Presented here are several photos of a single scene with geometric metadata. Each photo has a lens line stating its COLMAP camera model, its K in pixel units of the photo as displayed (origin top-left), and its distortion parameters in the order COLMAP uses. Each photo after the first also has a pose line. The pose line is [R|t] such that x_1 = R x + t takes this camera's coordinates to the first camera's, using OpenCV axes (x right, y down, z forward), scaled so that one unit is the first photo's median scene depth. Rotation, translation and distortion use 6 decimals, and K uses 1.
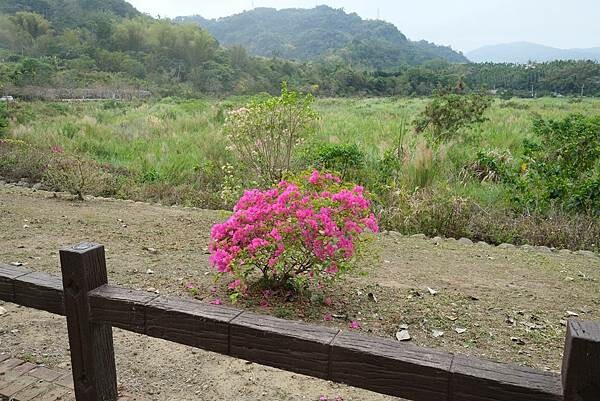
lens RADIAL K [[498.7, 0, 300.0], [0, 498.7, 200.5], [0, 0, 1]] dist [-0.012785, 0.012038]
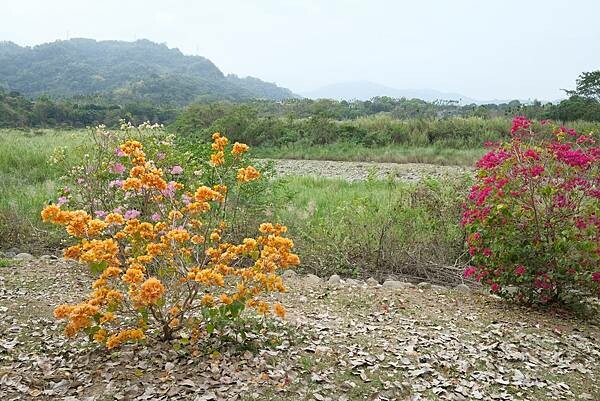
lens RADIAL K [[498.7, 0, 300.0], [0, 498.7, 200.5], [0, 0, 1]] dist [-0.012785, 0.012038]
pose [[0.969674, -0.021555, 0.243450, 0.151032], [0.036875, 0.997603, -0.058547, 0.011184], [-0.241604, 0.065749, 0.968145, -0.058422]]
